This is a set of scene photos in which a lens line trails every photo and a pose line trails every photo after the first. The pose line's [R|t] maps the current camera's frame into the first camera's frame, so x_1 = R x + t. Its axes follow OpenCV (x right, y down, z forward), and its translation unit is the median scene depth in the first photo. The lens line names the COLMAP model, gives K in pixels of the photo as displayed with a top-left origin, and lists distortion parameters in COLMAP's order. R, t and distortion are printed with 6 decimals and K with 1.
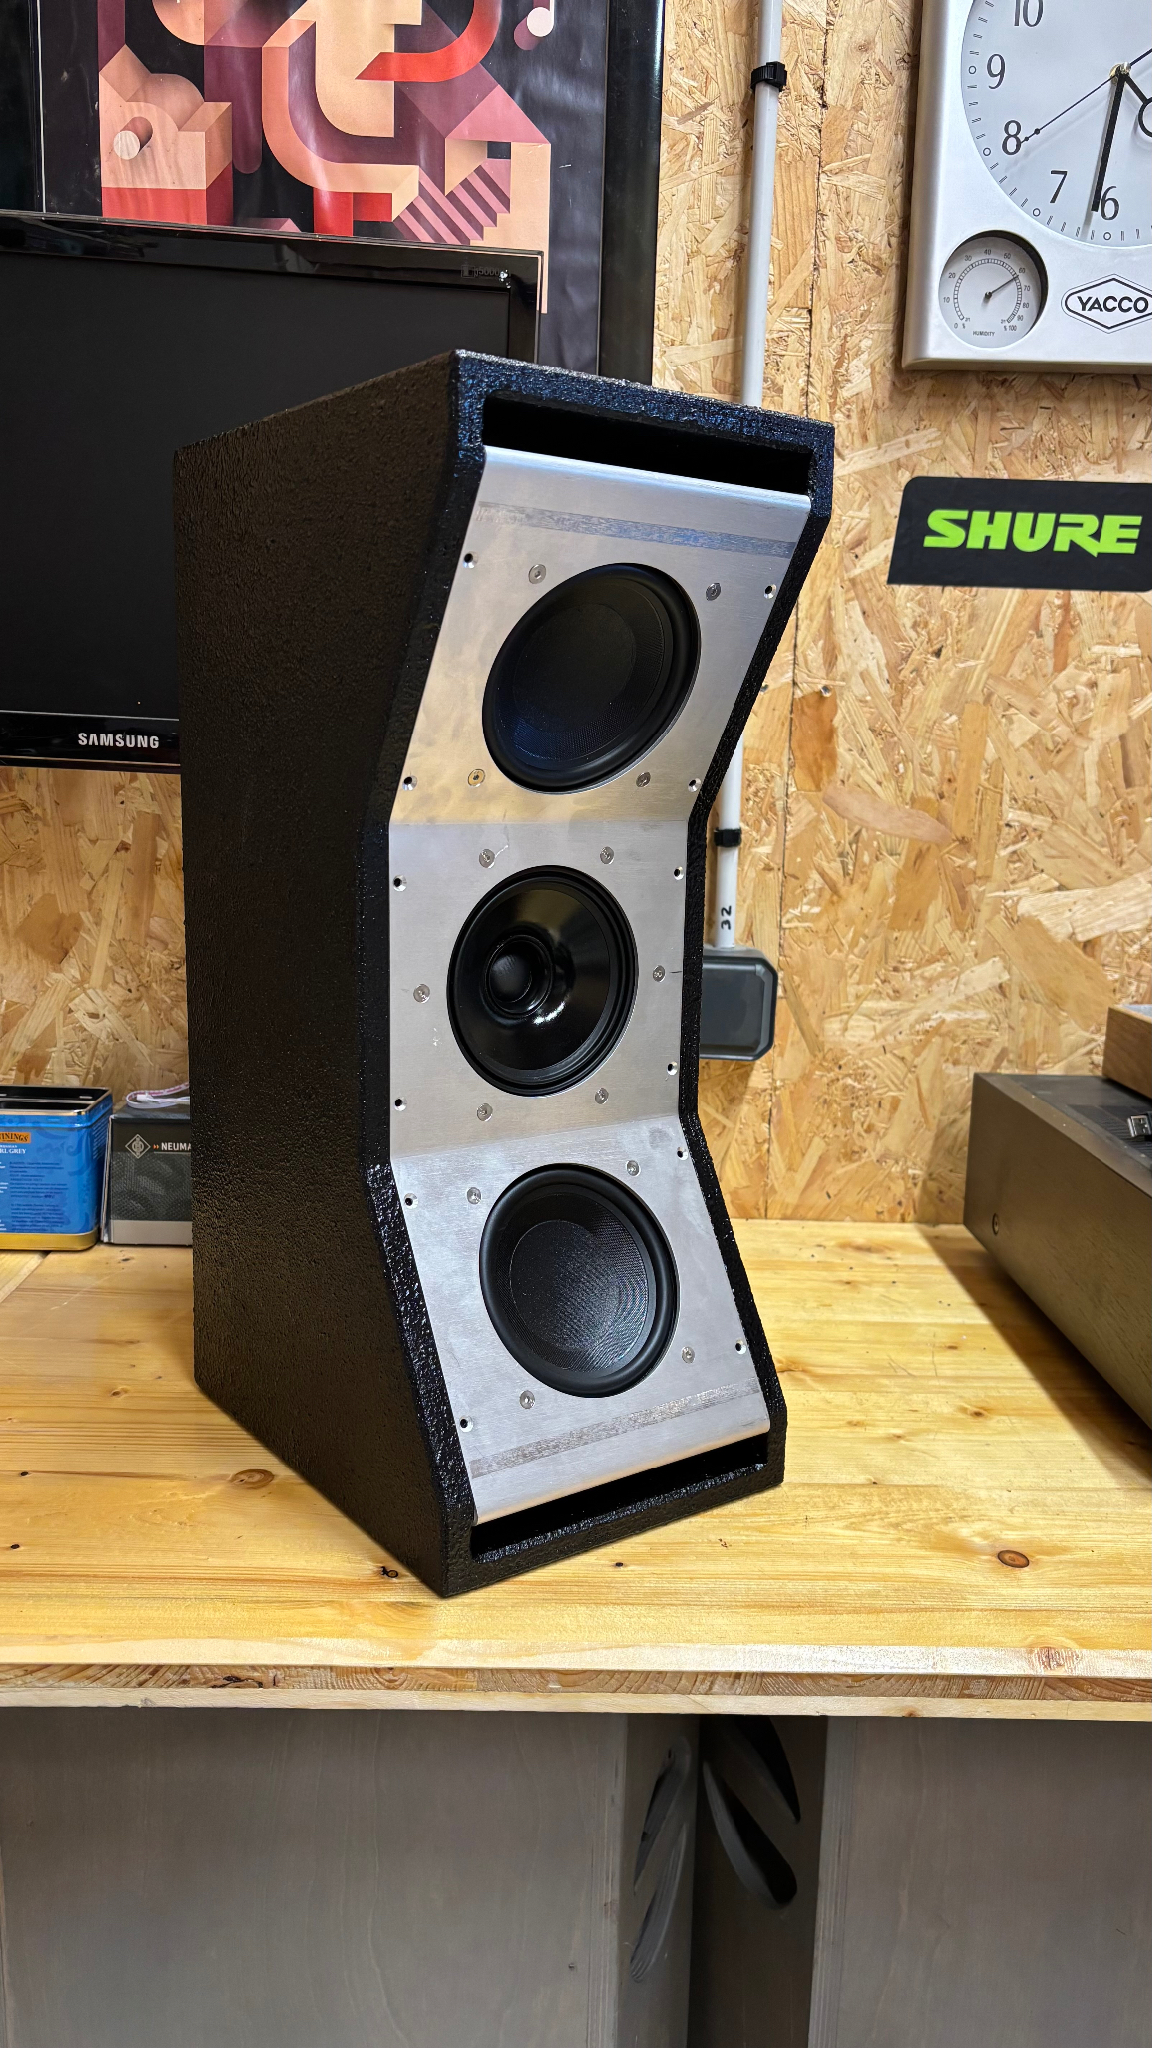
lens RADIAL K [[1559.8, 0, 577.5], [0, 1559.8, 1033.6], [0, 0, 1]] dist [0.016568, 0.007186]
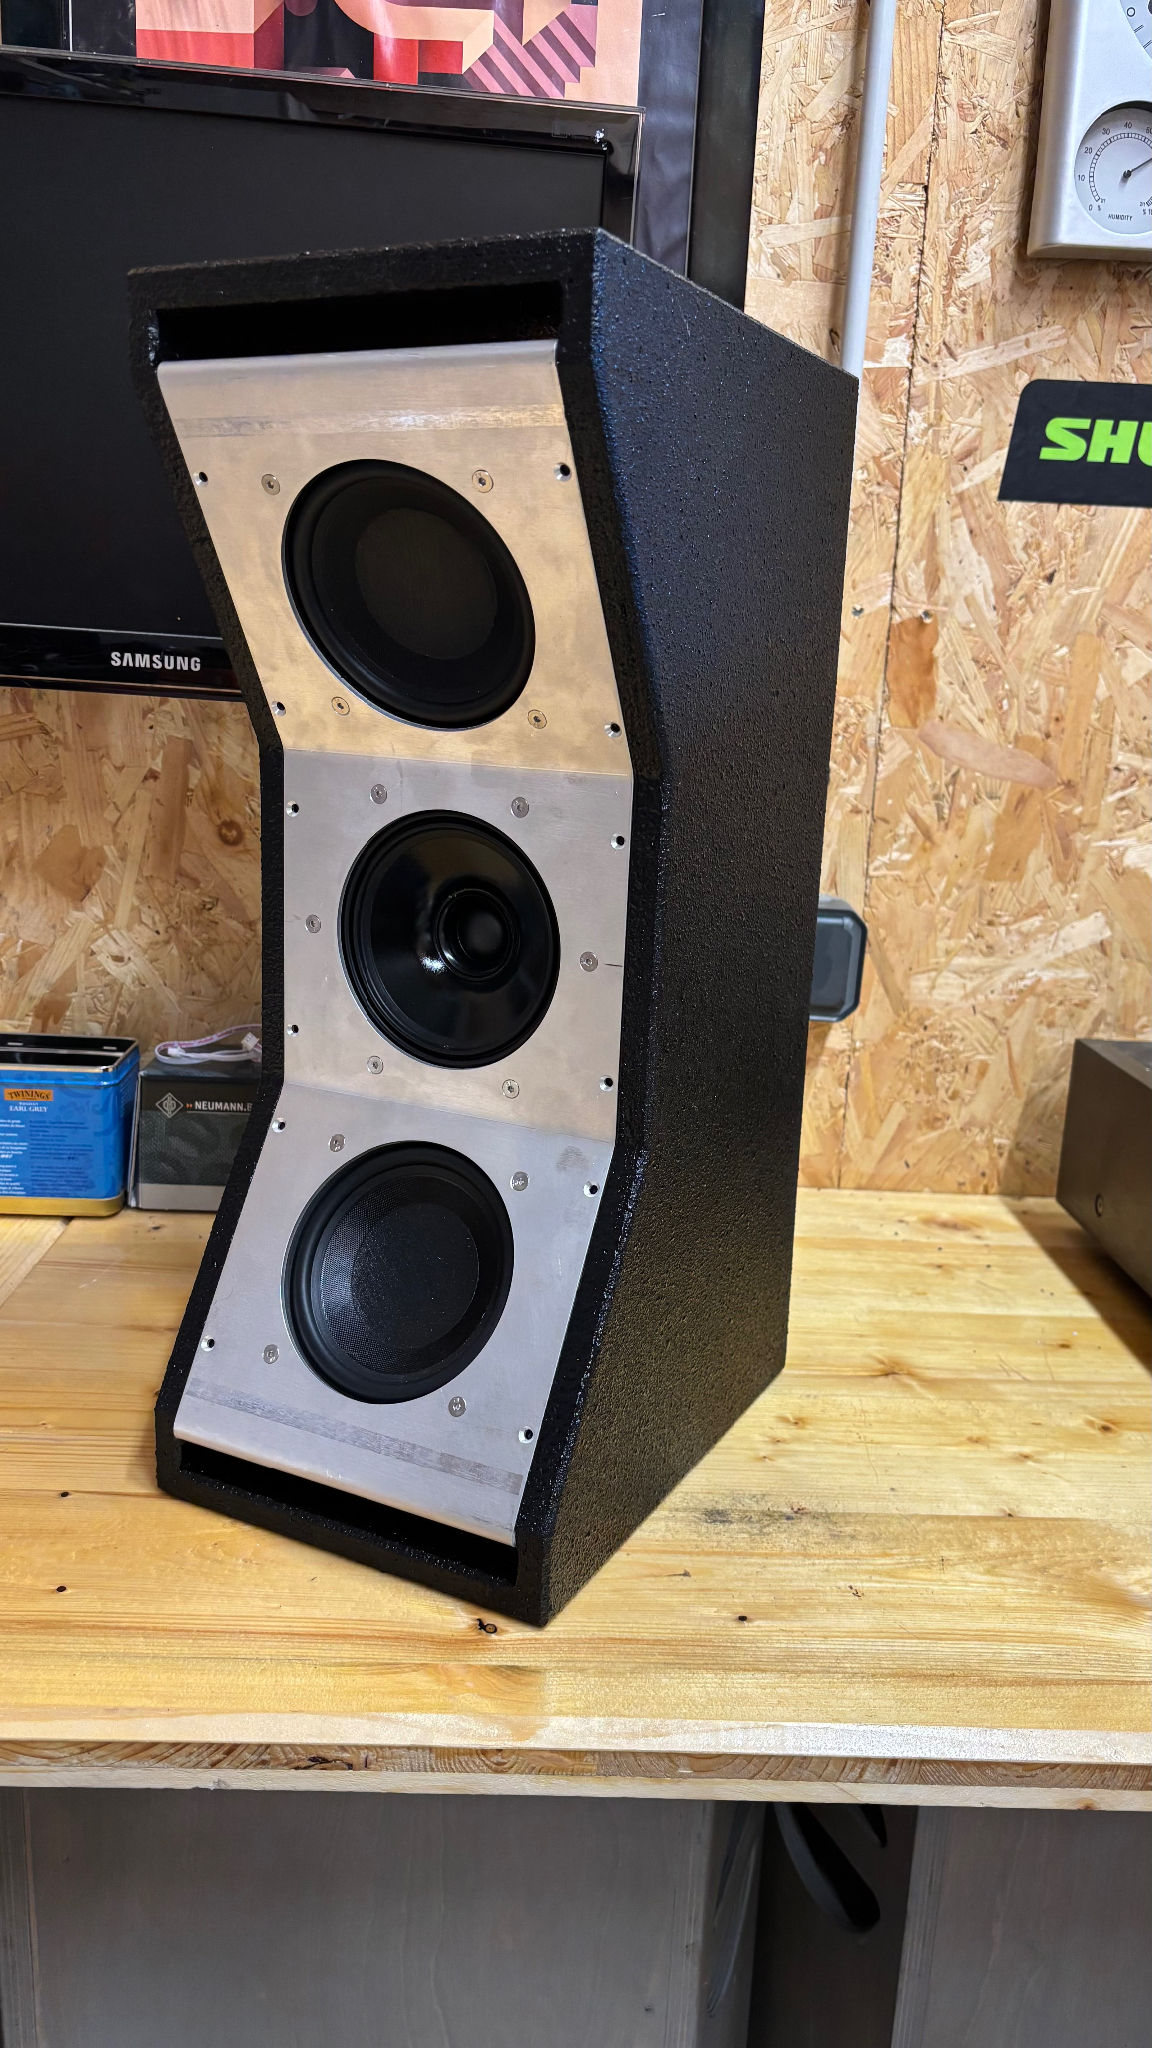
lens RADIAL K [[1563.1, 0, 576.0], [0, 1563.1, 1024.0], [0, 0, 1]] dist [0.009052, 0.004388]
pose [[0.999804, 0.016977, 0.010144, -0.052293], [-0.017464, 0.998594, 0.050059, -0.025539], [-0.009280, -0.050226, 0.998695, 0.082015]]
